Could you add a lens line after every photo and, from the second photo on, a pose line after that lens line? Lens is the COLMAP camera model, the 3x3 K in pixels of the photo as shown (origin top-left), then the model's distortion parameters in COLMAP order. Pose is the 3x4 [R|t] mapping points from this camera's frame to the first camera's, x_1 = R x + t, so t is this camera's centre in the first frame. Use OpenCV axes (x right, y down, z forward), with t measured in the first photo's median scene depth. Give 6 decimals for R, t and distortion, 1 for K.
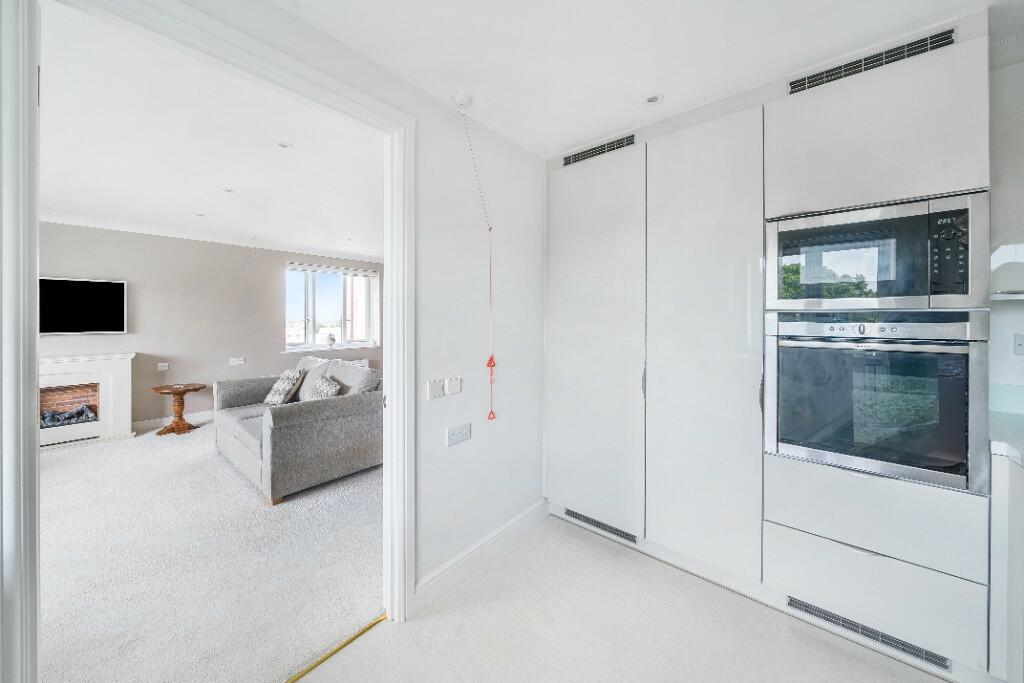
lens RADIAL K [[354.7, 0, 507.5], [0, 354.7, 320.2], [0, 0, 1]] dist [-0.000632, -0.000028]
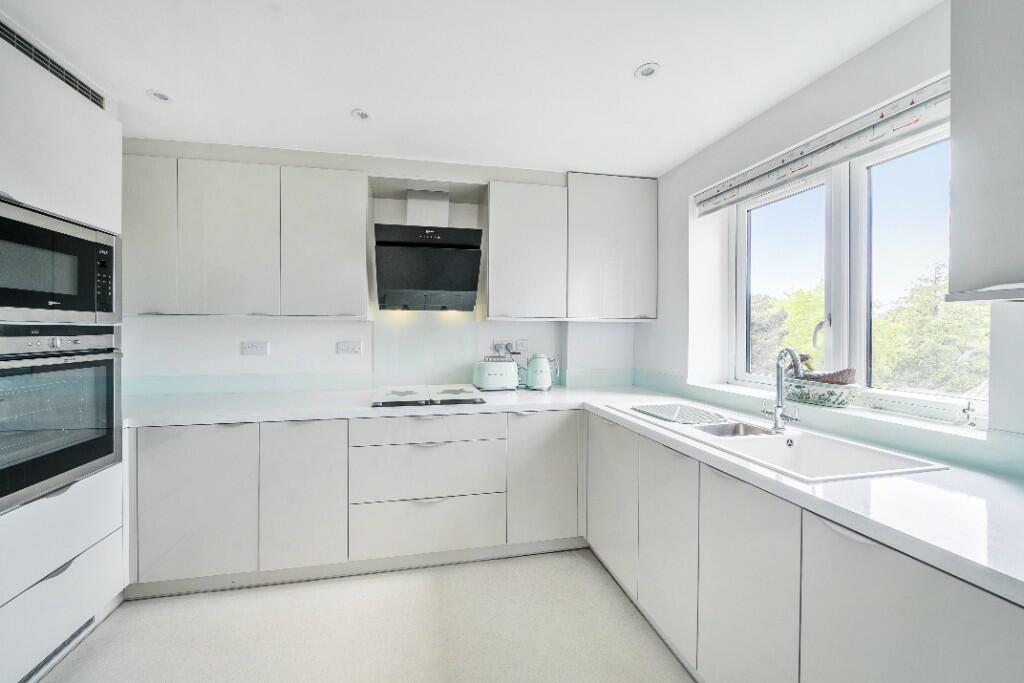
lens RADIAL K [[377.2, 0, 512.0], [0, 377.2, 341.5], [0, 0, 1]] dist [0.000520, 0.000108]
pose [[-0.815150, -0.017453, 0.578987, -0.685320], [-0.000685, 0.999574, 0.029166, -0.009675], [-0.579250, 0.023378, -0.814815, 1.265807]]
